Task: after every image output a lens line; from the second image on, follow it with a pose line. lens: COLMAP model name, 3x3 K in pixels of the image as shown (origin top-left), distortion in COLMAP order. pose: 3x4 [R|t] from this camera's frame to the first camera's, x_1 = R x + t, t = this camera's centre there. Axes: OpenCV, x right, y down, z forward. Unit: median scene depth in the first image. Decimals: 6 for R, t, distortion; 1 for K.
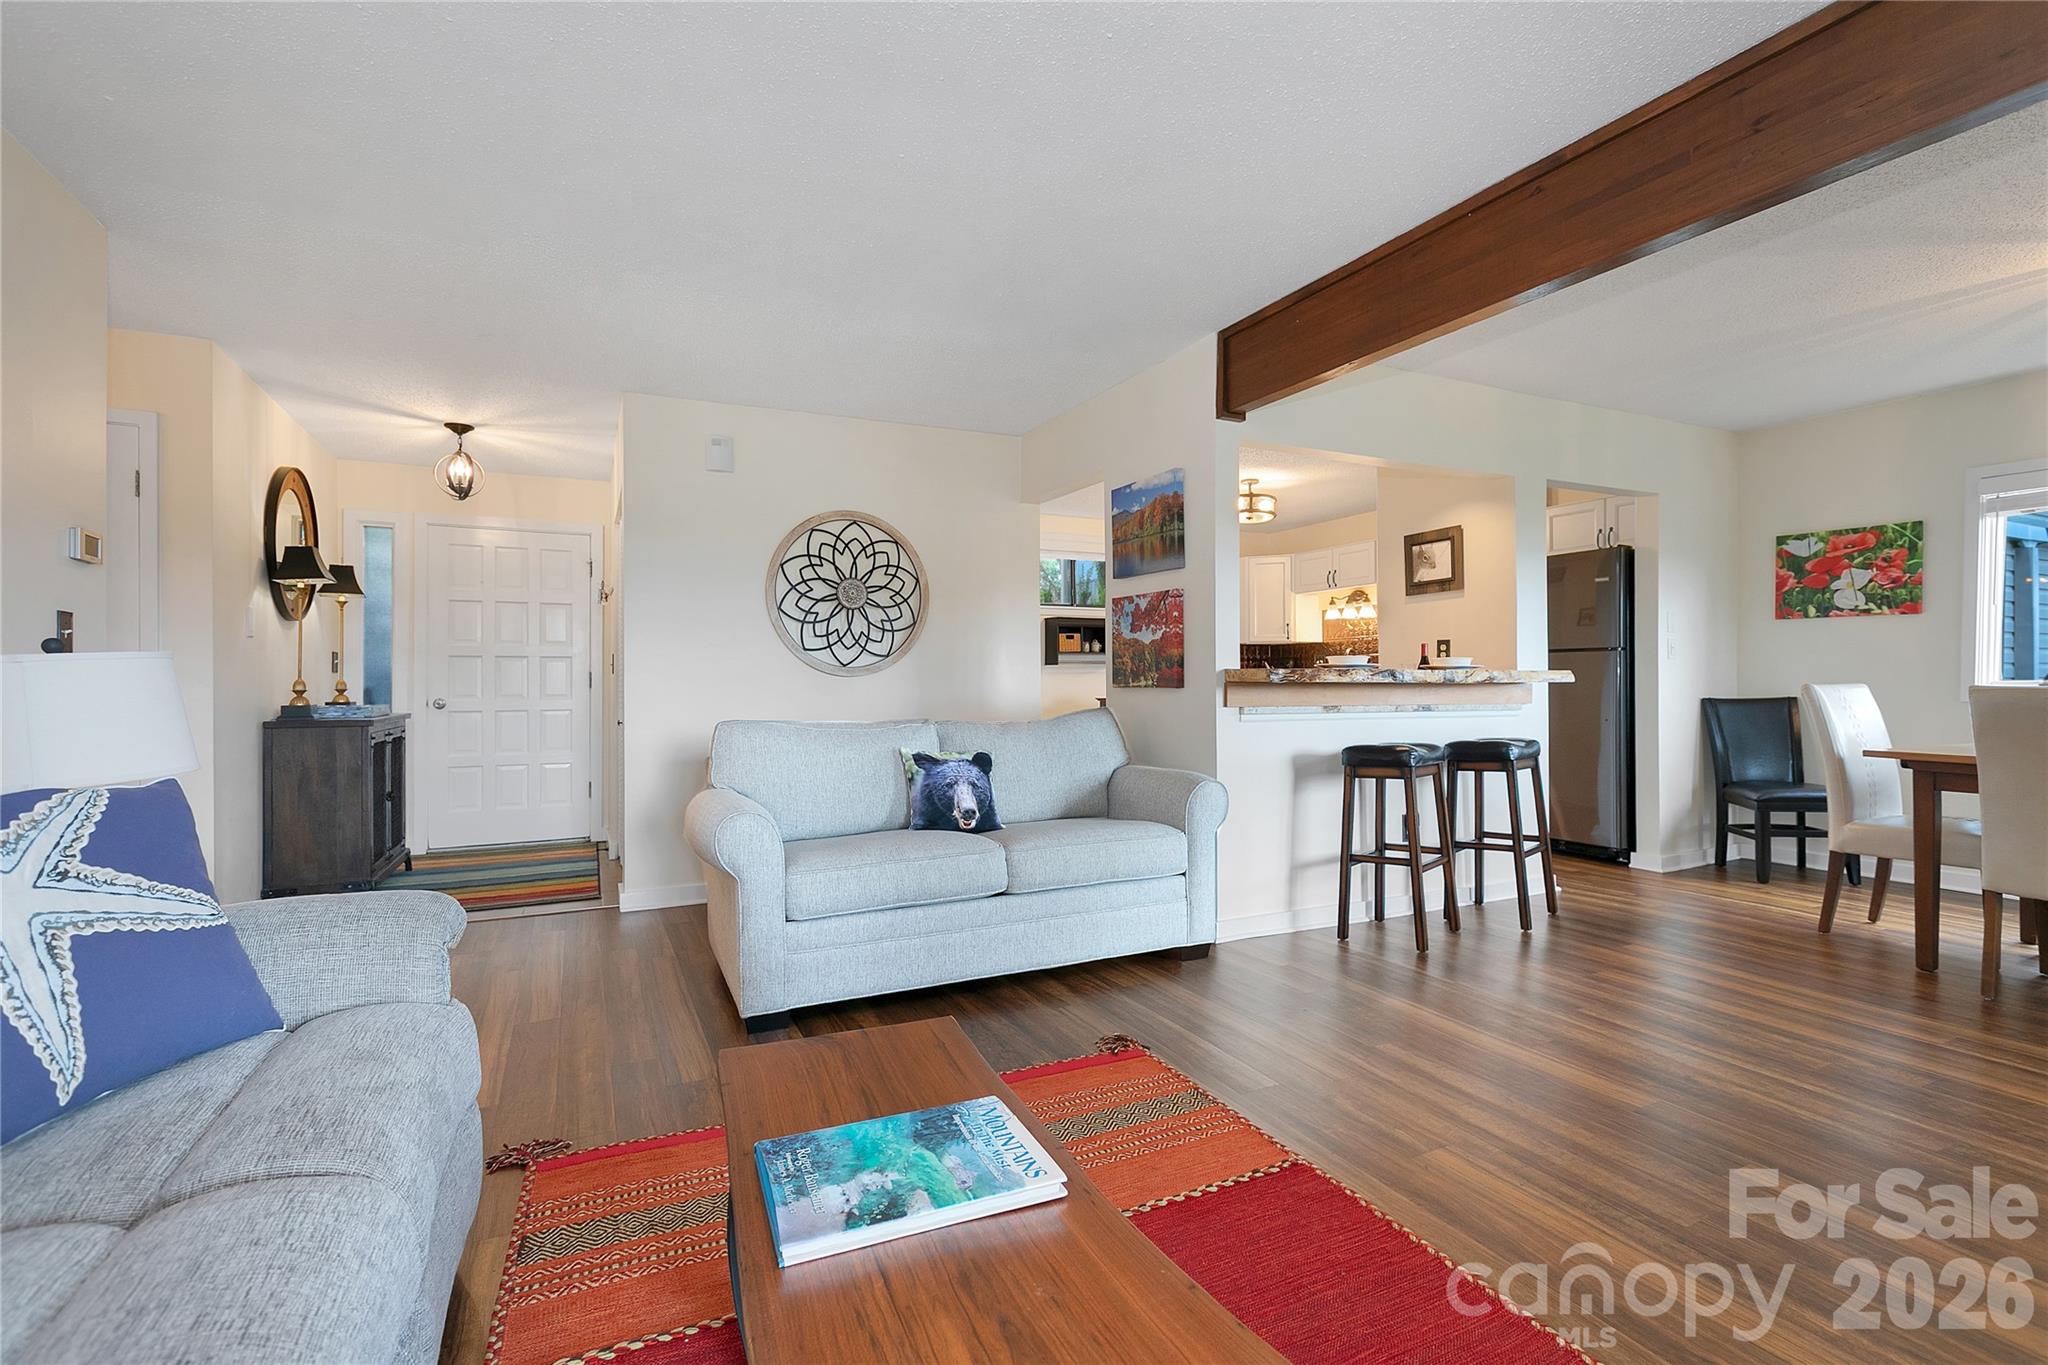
lens RADIAL K [[920.4, 0, 1034.7], [0, 920.4, 680.1], [0, 0, 1]] dist [0.000960, 0.000353]
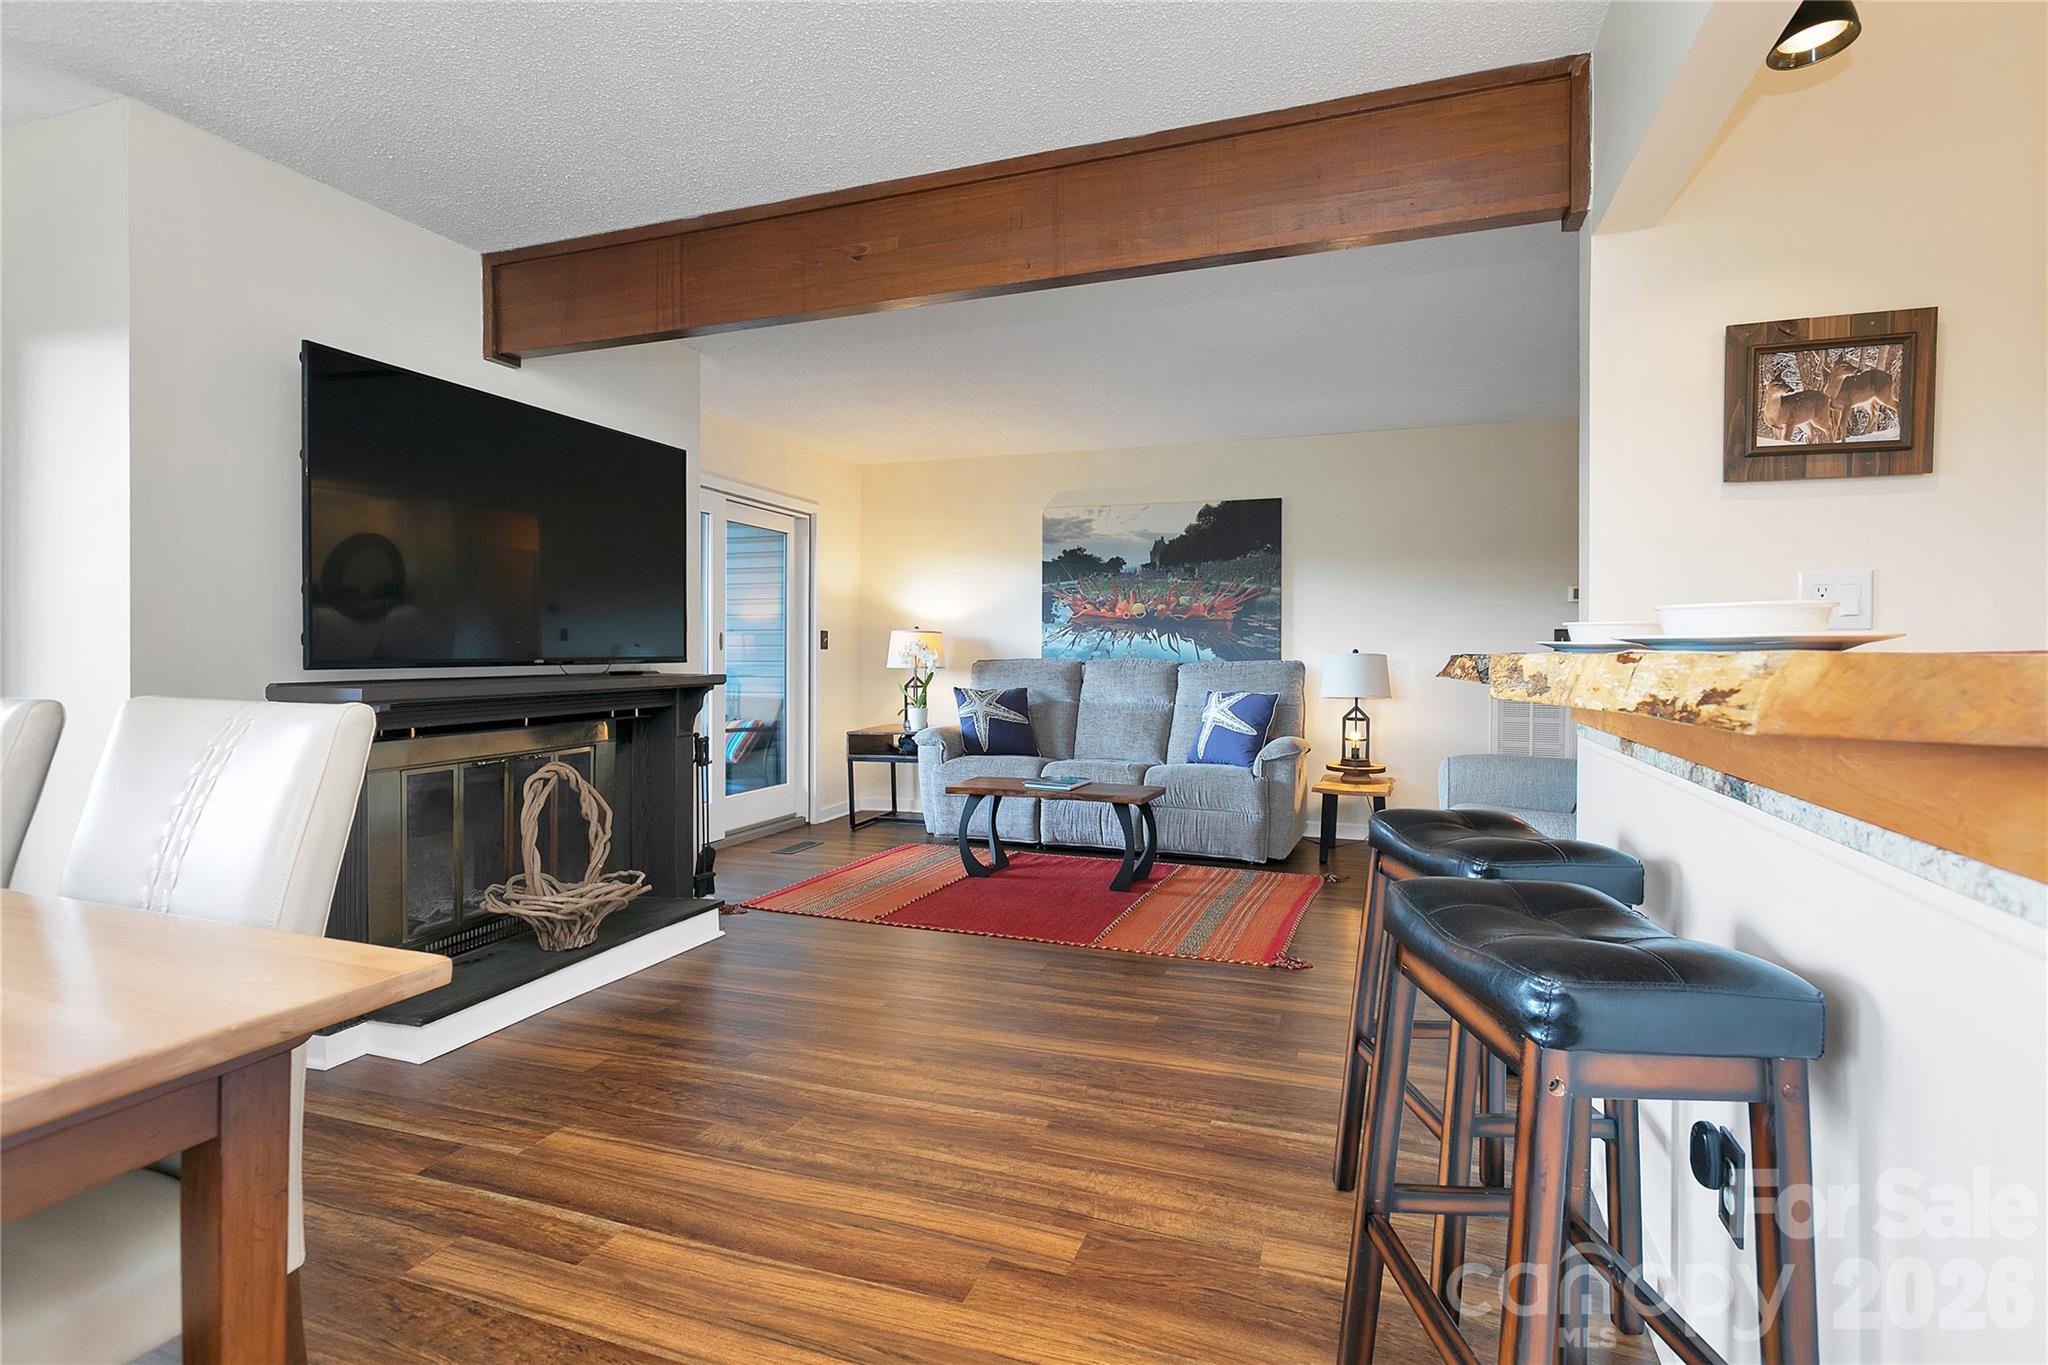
lens RADIAL K [[968.5, 0, 1029.7], [0, 968.5, 665.1], [0, 0, 1]] dist [0.000045, -0.002671]
pose [[-0.719947, 0.007290, -0.693991, 0.703393], [0.001265, 0.999957, 0.009192, -0.009298], [0.694028, 0.005740, -0.719925, 0.956283]]
